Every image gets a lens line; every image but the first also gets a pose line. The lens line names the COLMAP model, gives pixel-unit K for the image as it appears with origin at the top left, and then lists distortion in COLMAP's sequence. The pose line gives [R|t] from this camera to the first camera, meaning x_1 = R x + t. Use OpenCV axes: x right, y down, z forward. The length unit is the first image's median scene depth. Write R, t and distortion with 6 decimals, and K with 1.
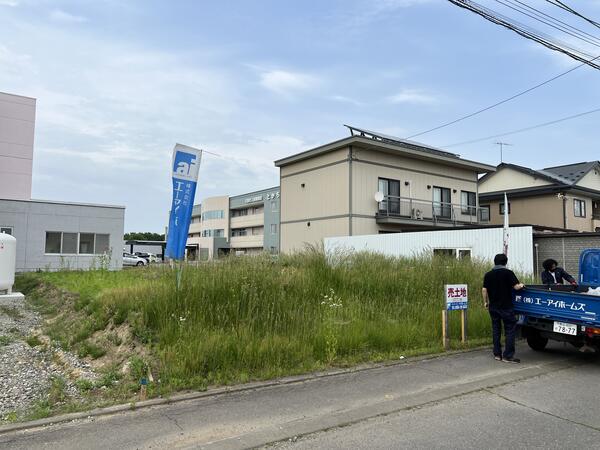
lens RADIAL K [[446.5, 0, 300.0], [0, 446.5, 225.0], [0, 0, 1]] dist [0.066716, -0.076724]
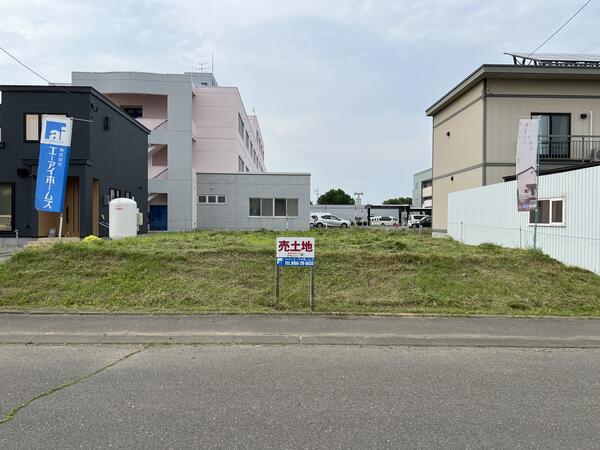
lens RADIAL K [[446.5, 0, 300.0], [0, 446.5, 225.0], [0, 0, 1]] dist [0.066716, -0.076724]
pose [[0.830514, -0.001801, -0.556994, 0.266047], [0.046042, 0.996795, 0.065428, 0.017396], [0.555091, -0.079984, 0.827935, 0.096910]]
